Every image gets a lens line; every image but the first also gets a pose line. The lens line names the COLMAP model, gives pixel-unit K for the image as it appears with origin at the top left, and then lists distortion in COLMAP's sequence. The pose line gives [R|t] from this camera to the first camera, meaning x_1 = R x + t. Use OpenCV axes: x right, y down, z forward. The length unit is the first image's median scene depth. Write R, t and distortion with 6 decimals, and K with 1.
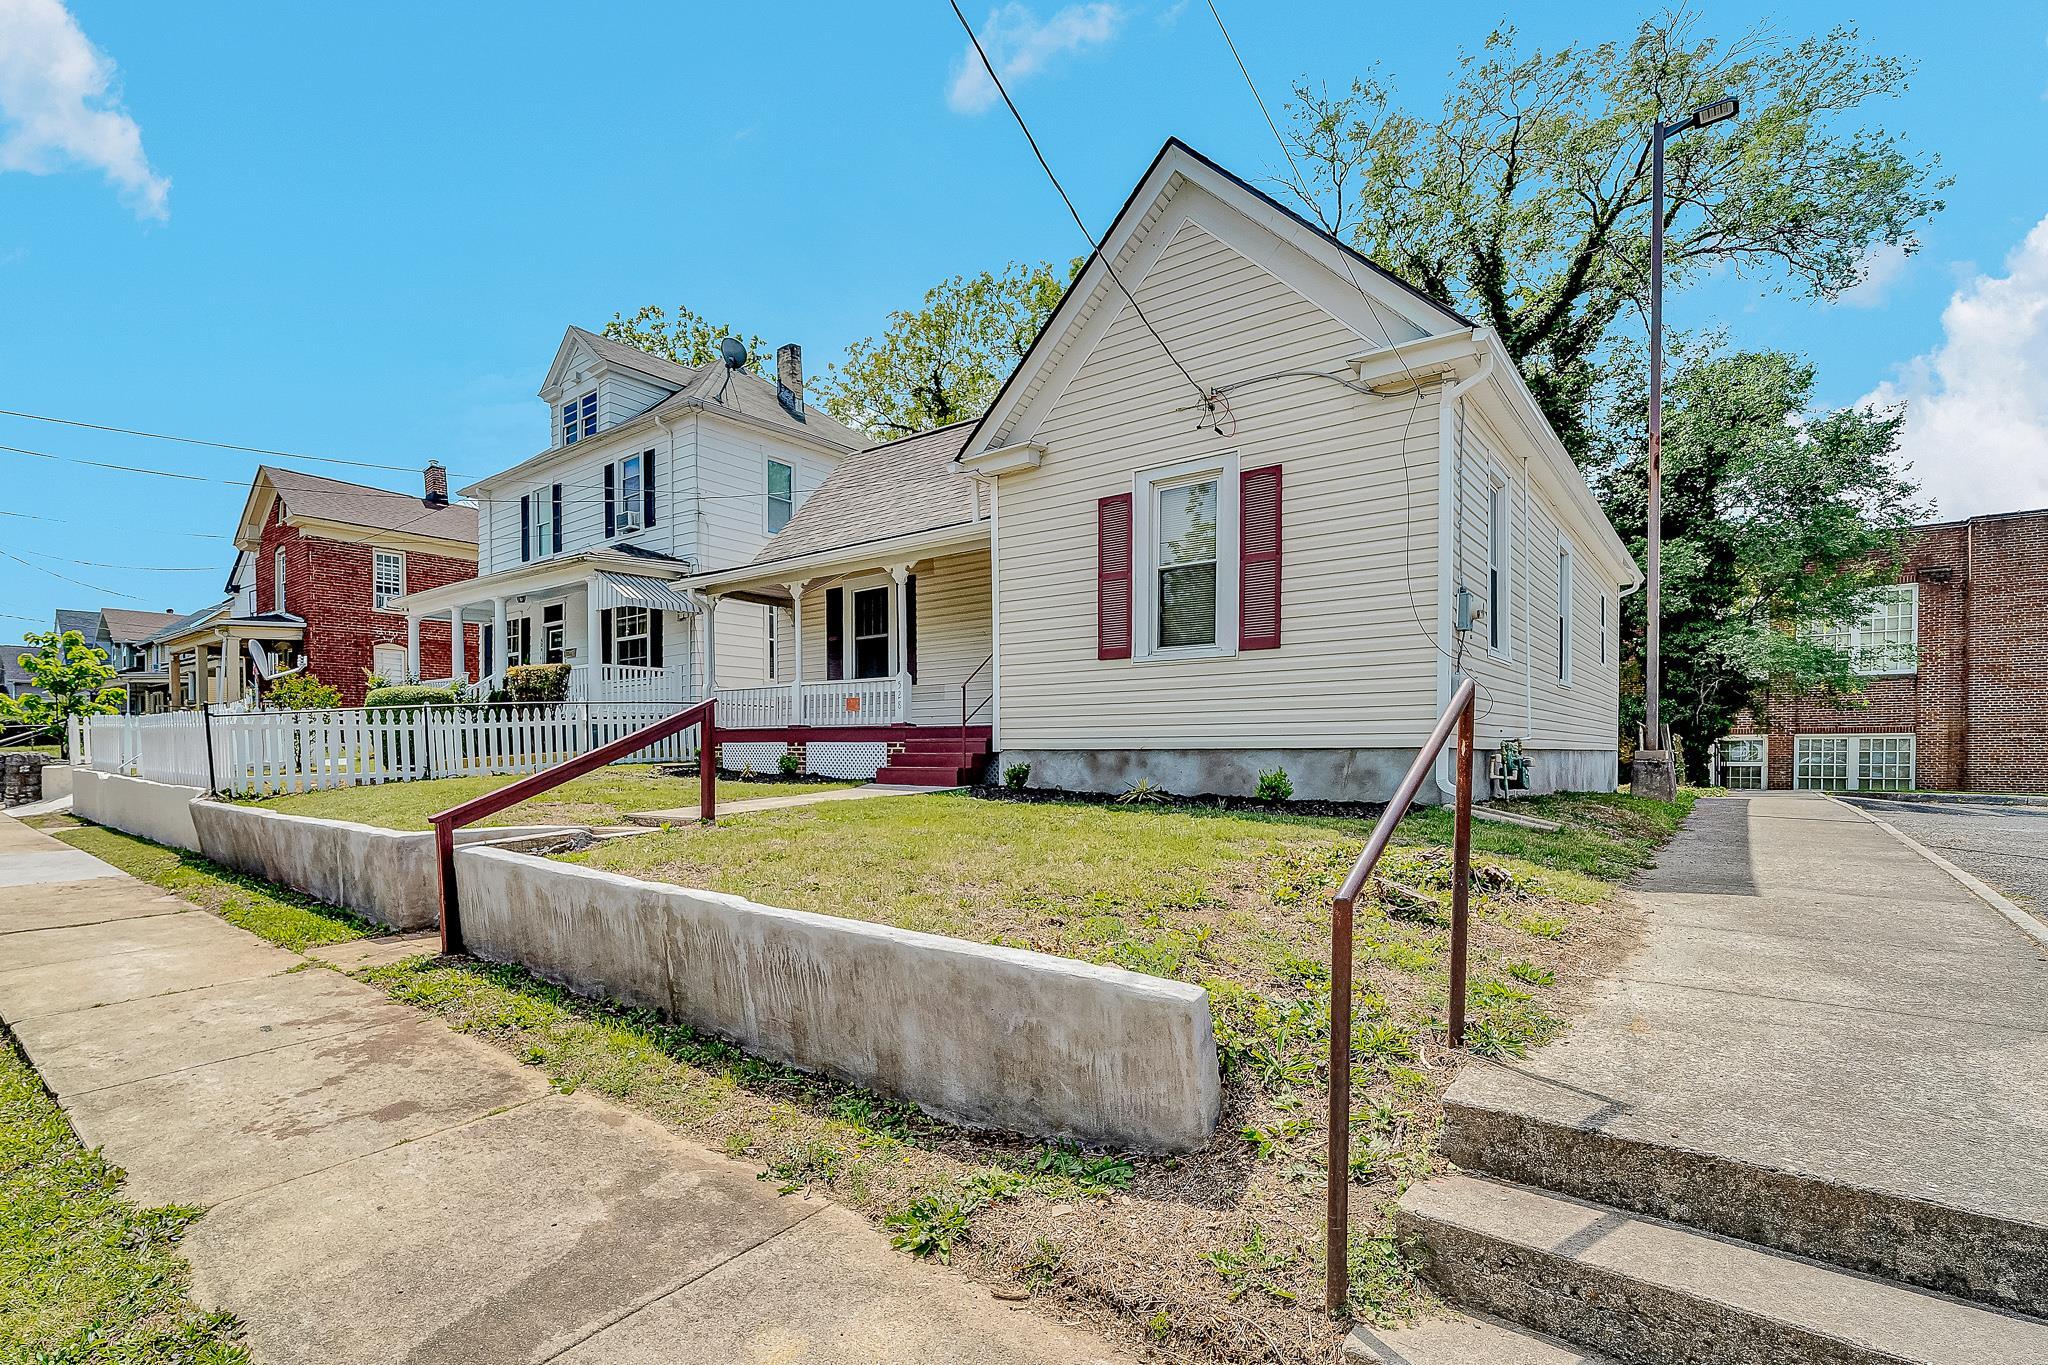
lens RADIAL K [[931.0, 0, 1023.2], [0, 931.0, 747.8], [0, 0, 1]] dist [0.001591, 0.000076]
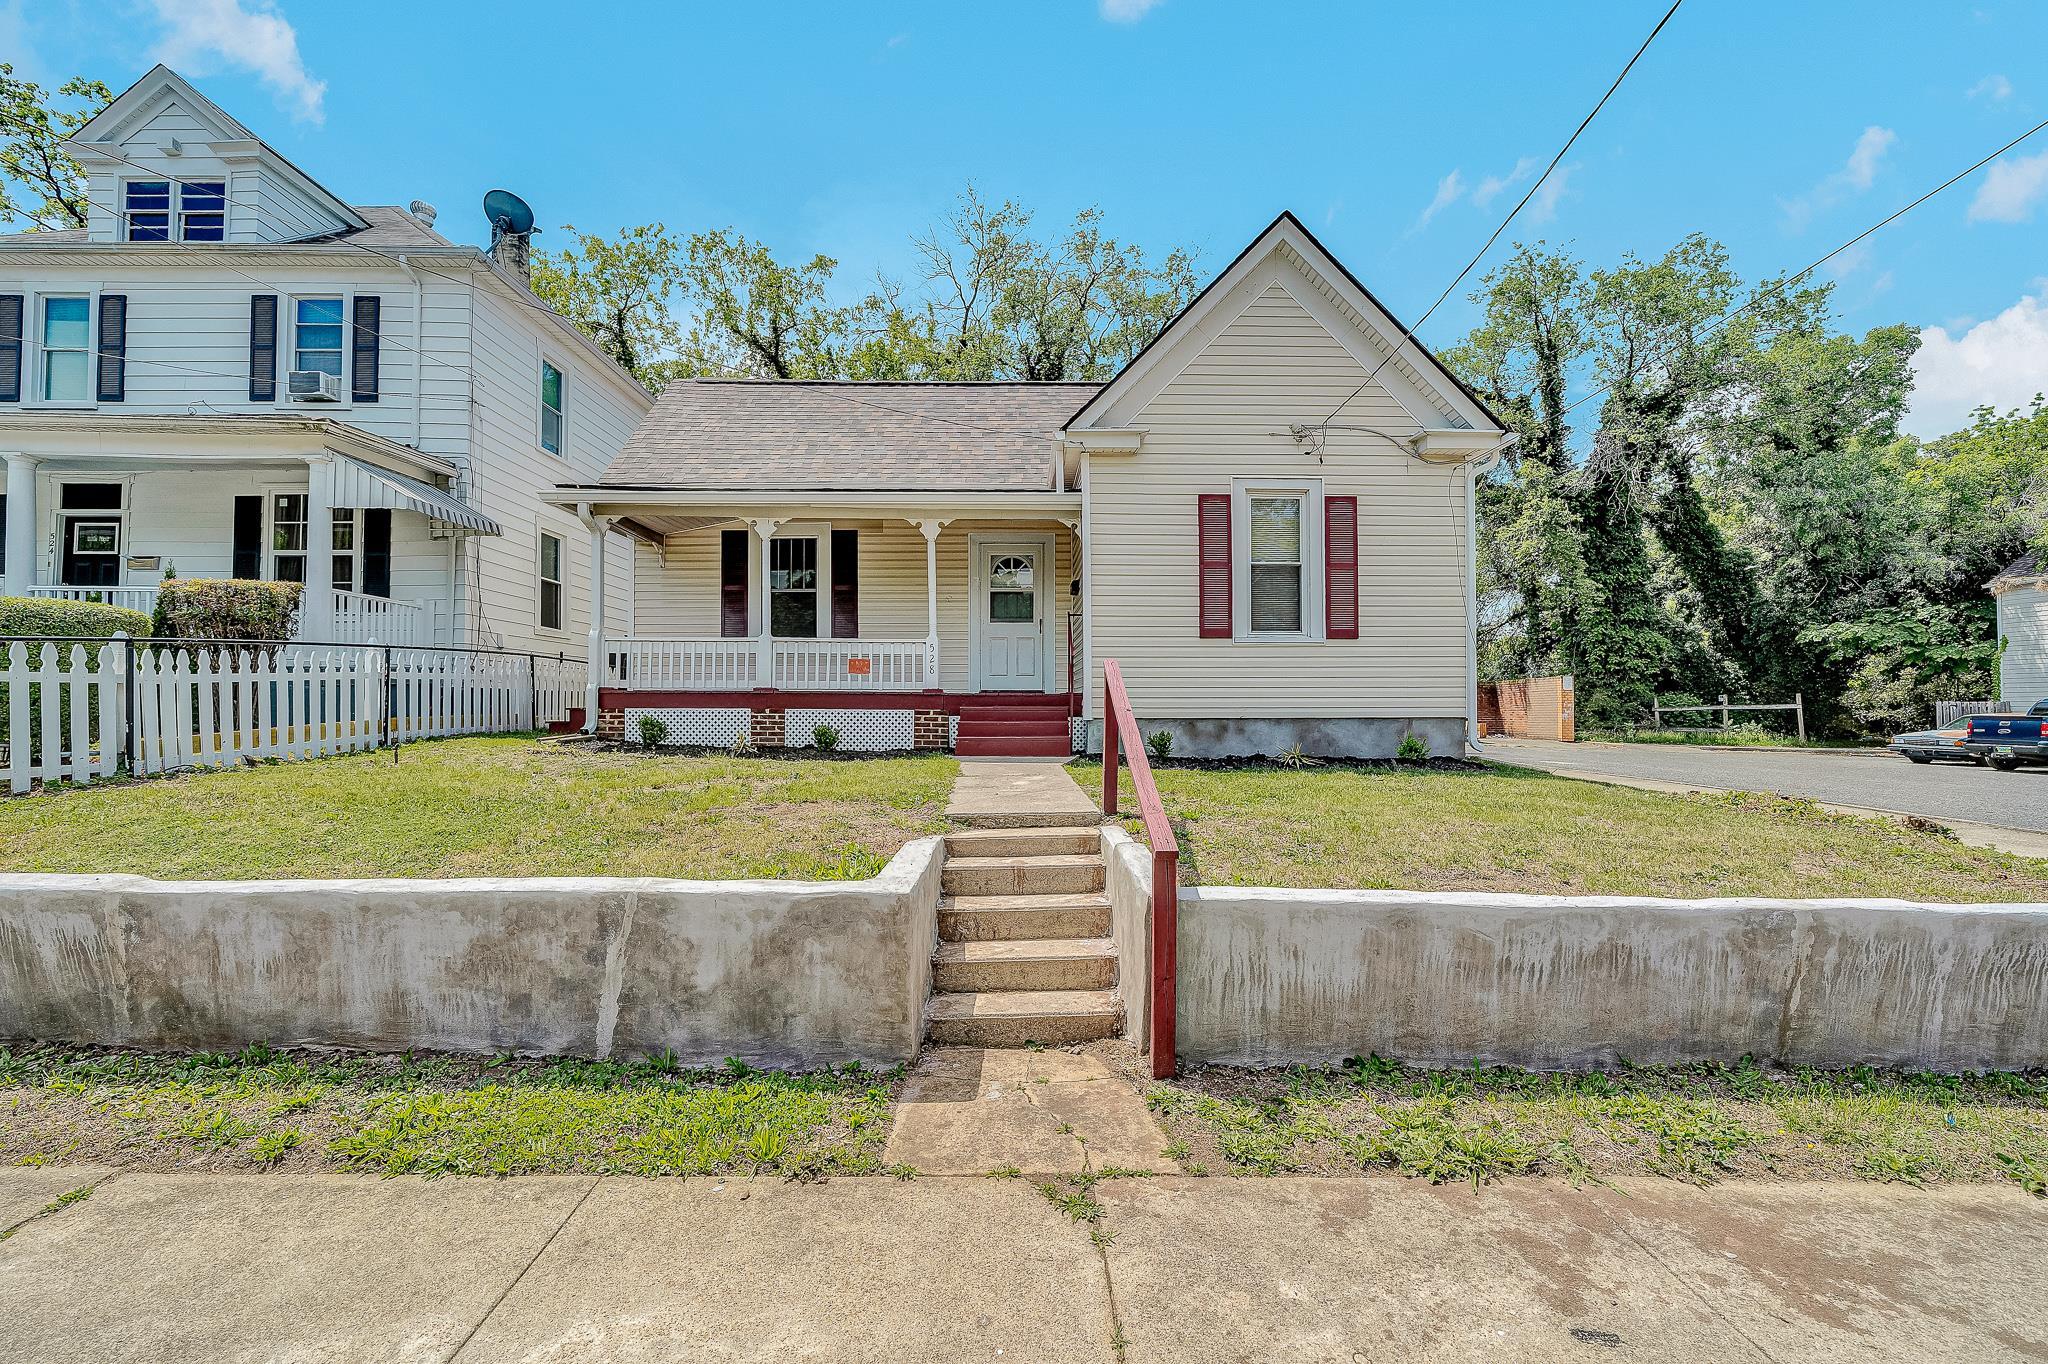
lens RADIAL K [[747.5, 0, 1024.0], [0, 747.5, 682.0], [0, 0, 1]] dist [-0.002990, -0.000353]
pose [[0.779048, 0.025548, 0.626444, -0.639947], [-0.003764, 0.999342, -0.036075, -0.008517], [-0.626953, 0.025746, 0.778632, 0.438462]]
